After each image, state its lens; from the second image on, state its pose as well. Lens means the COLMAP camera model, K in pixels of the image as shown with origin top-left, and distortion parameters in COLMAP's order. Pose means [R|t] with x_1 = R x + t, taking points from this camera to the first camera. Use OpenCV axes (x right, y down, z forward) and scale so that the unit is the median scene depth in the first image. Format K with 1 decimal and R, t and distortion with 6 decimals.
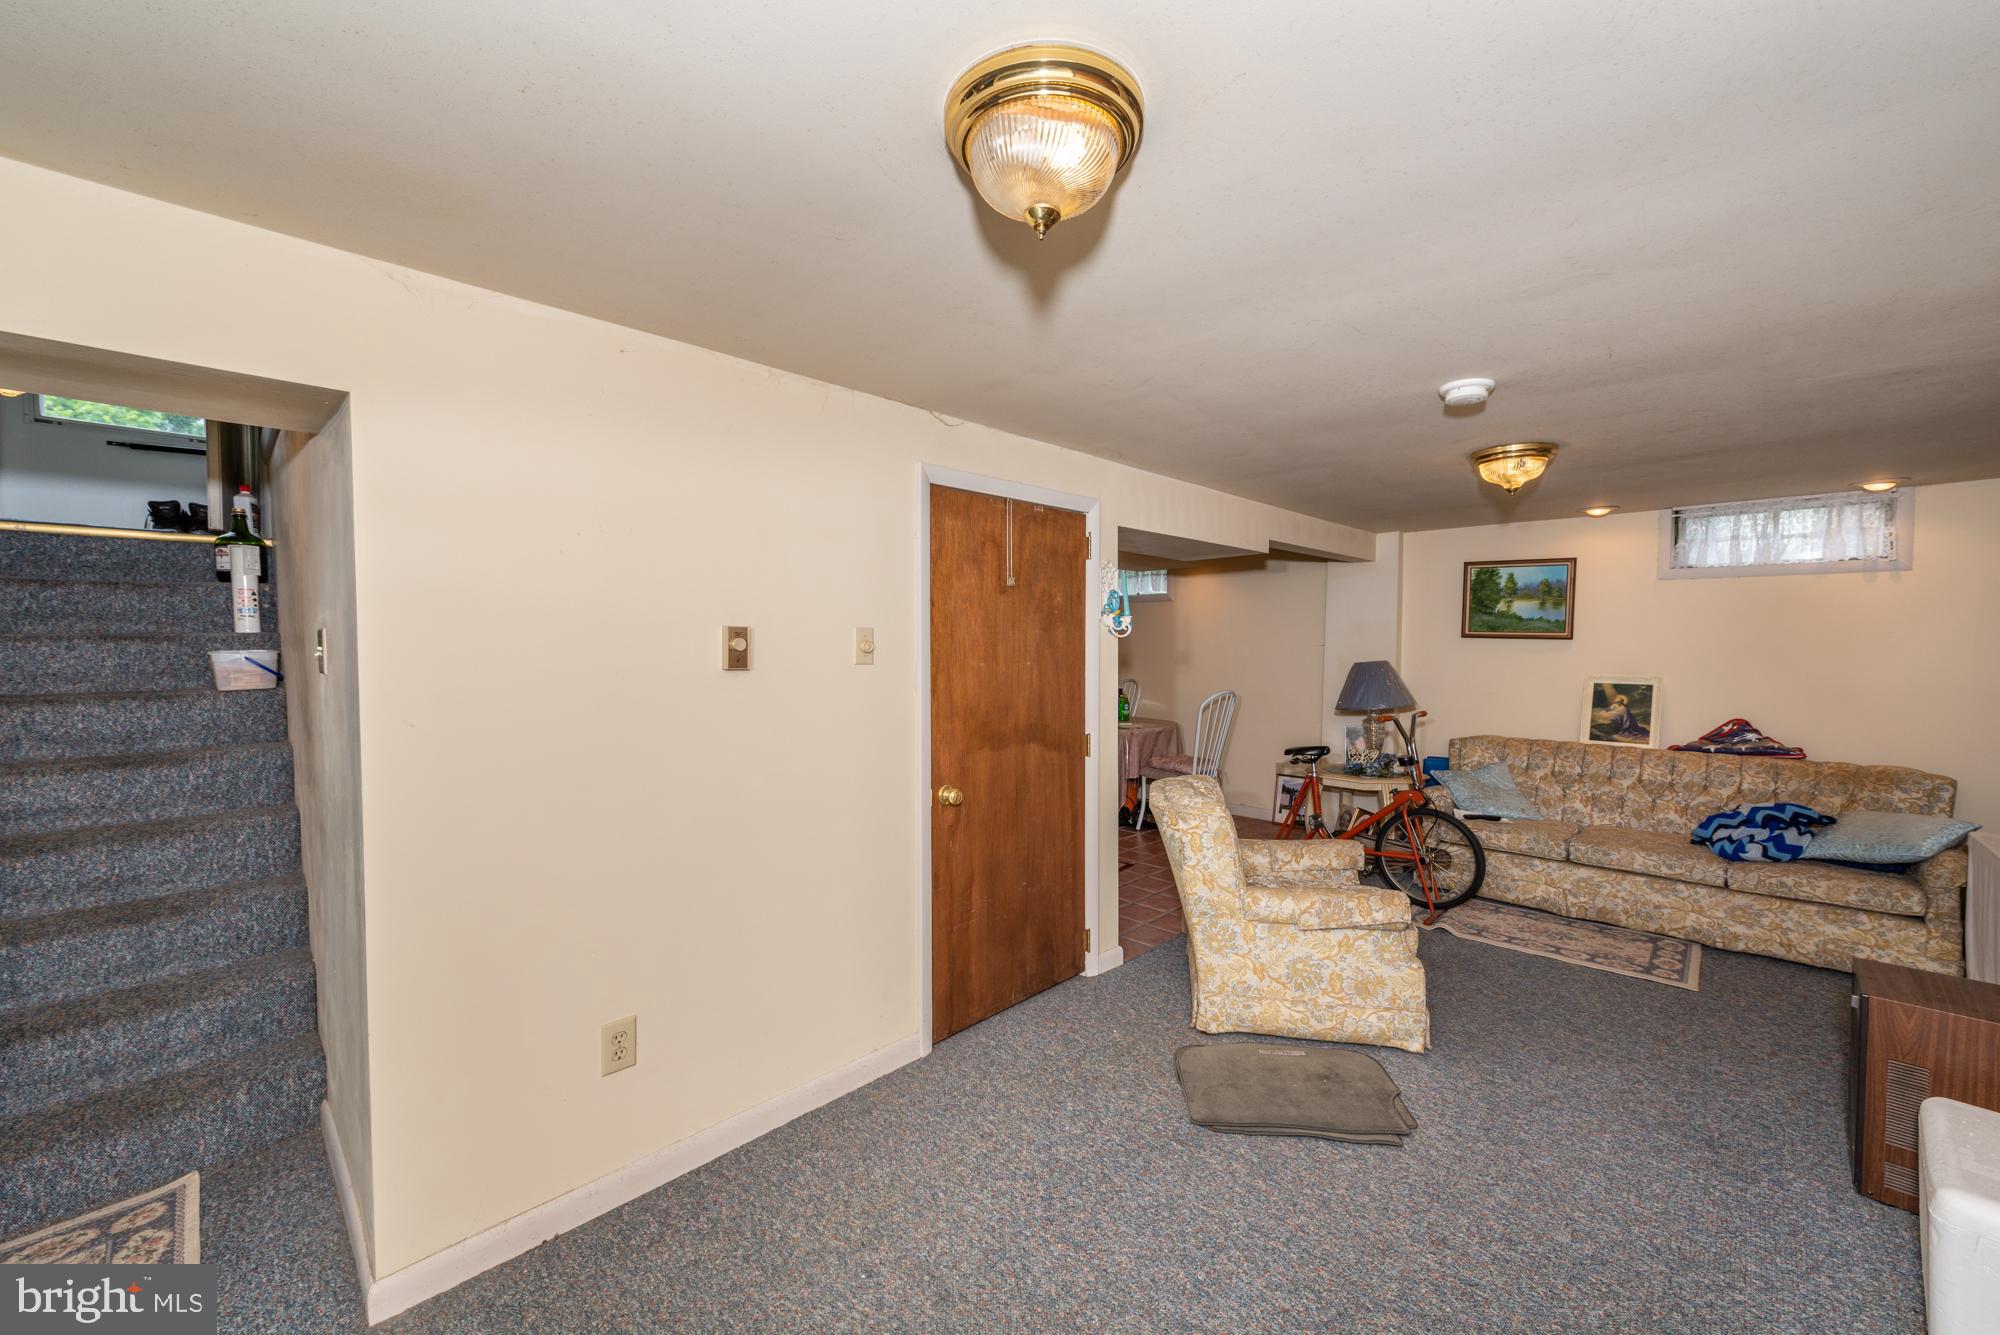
lens RADIAL K [[783.4, 0, 1002.4], [0, 783.4, 666.9], [0, 0, 1]] dist [0.005578, -0.002094]
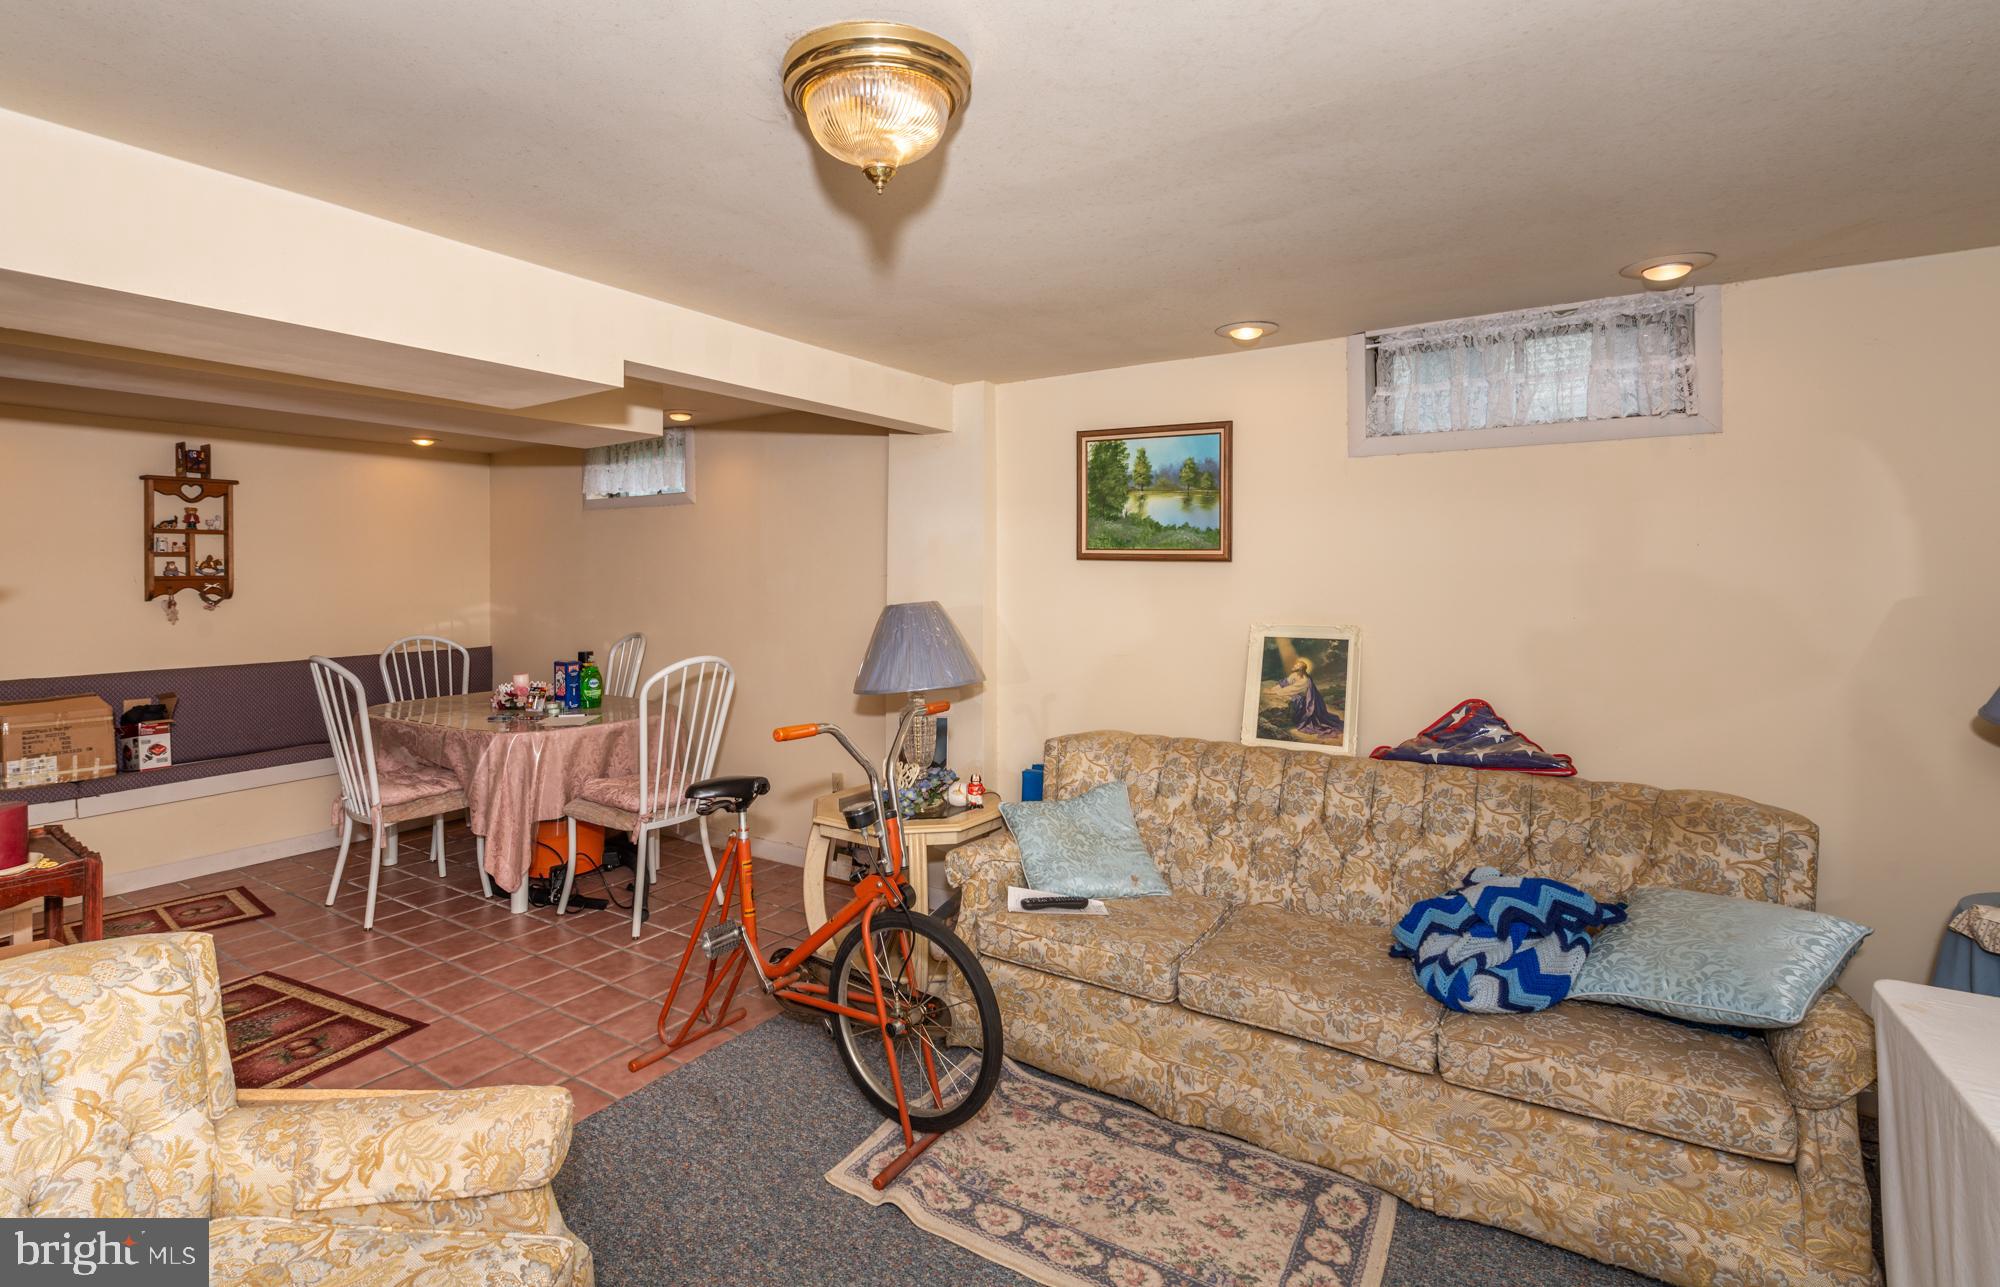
lens RADIAL K [[935.6, 0, 953.2], [0, 935.6, 563.2], [0, 0, 1]] dist [0.010043, -0.005515]
pose [[0.982300, -0.006008, 0.187219, 0.474929], [0.013855, 0.999078, -0.040636, -0.010248], [-0.186802, 0.042511, 0.981477, 0.433563]]
